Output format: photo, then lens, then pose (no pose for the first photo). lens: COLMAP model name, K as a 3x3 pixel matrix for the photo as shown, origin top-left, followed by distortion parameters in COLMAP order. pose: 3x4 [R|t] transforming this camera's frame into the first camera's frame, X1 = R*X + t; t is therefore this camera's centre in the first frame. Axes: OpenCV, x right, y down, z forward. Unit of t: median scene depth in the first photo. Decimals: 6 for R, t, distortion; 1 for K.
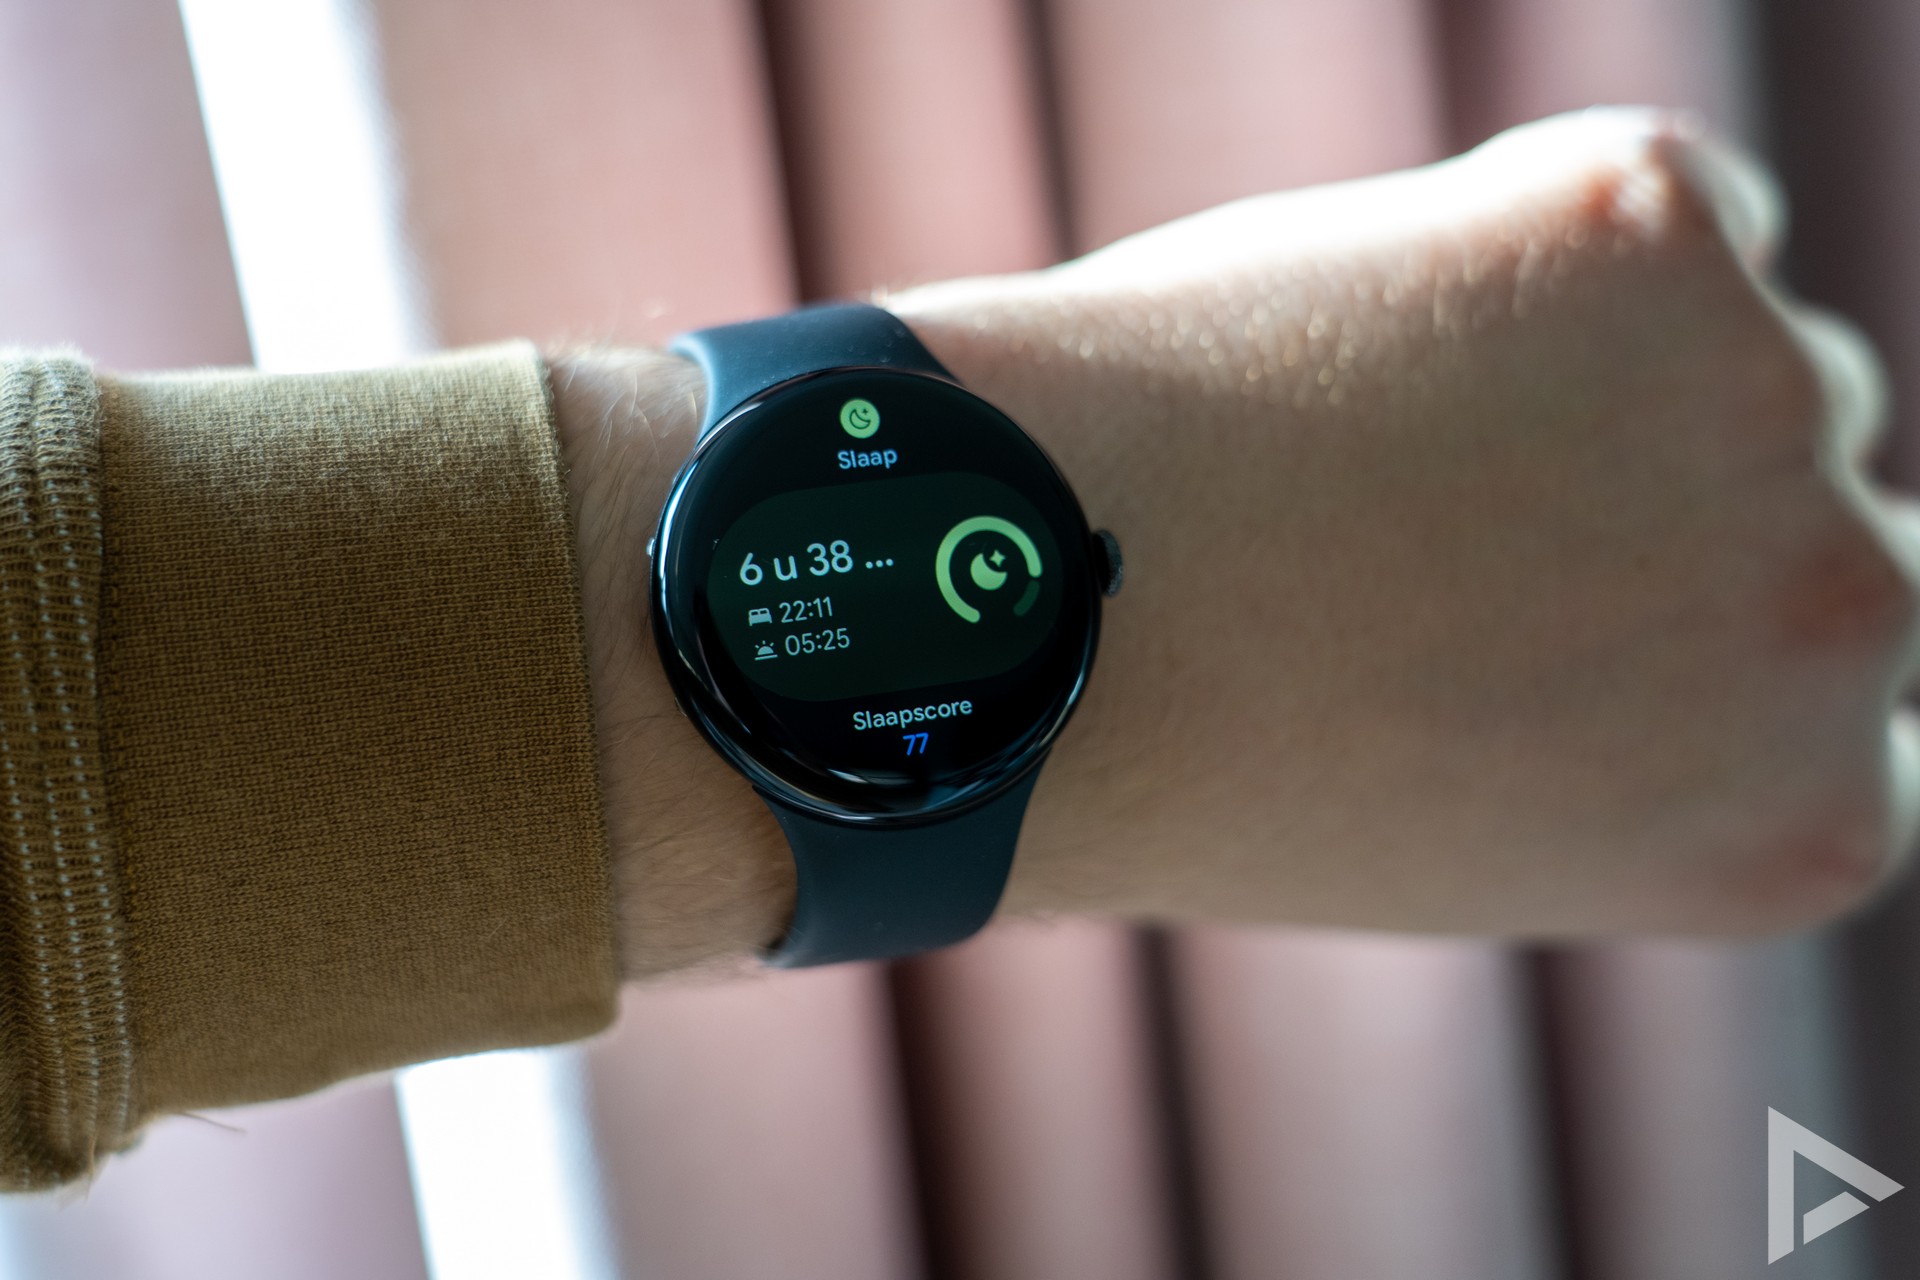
lens RADIAL K [[2856.5, 0, 952.8], [0, 2856.5, 628.9], [0, 0, 1]] dist [0.050223, 0.015944]
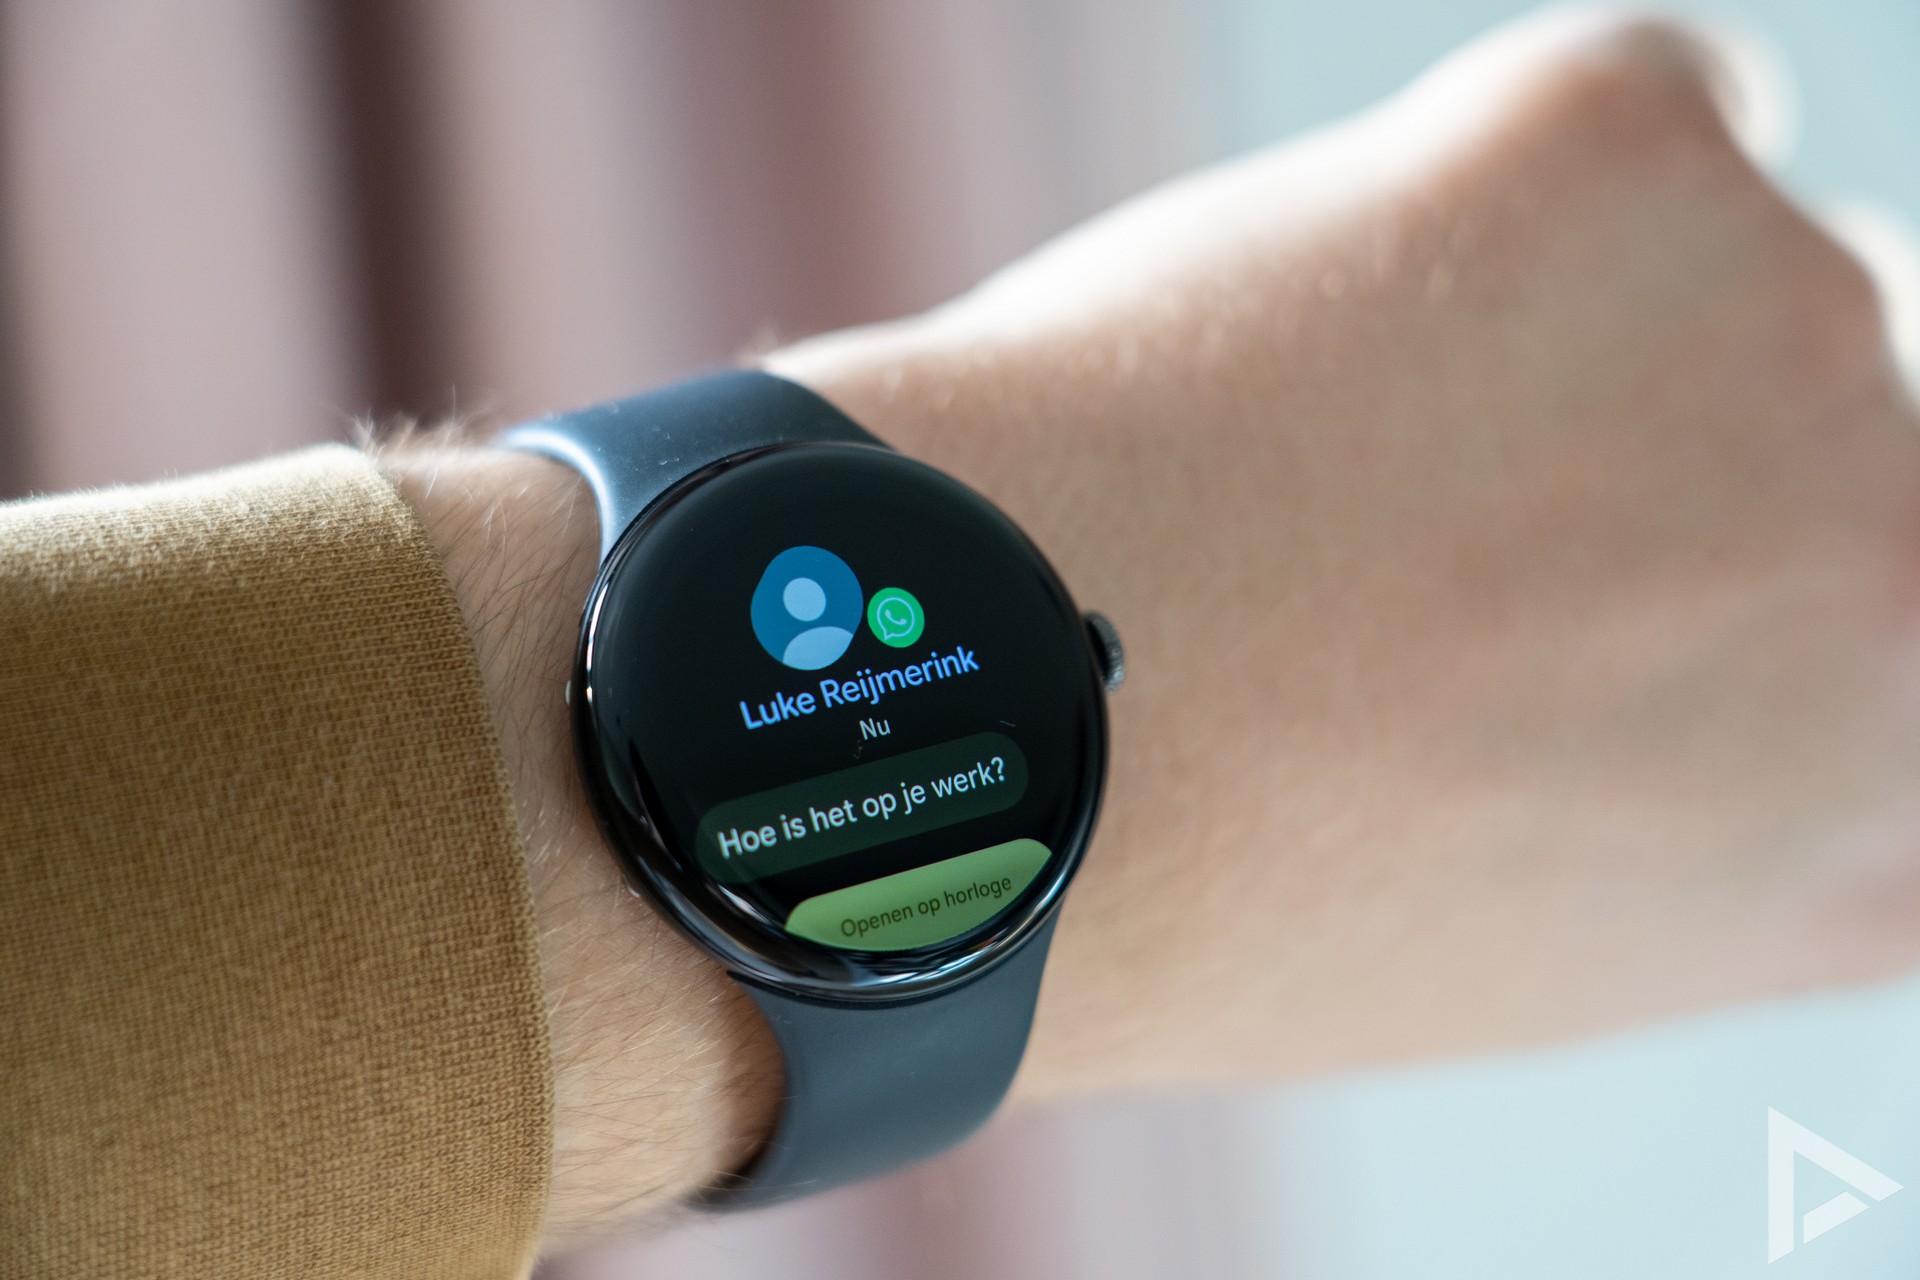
lens RADIAL K [[4247.3, 0, 960.1], [0, 4247.3, 569.6], [0, 0, 1]] dist [0.105029, -0.761990]
pose [[0.977813, -0.070028, 0.197430, -0.240158], [0.085136, 0.993971, -0.069093, 0.032964], [-0.191401, 0.084369, 0.977879, -0.201598]]
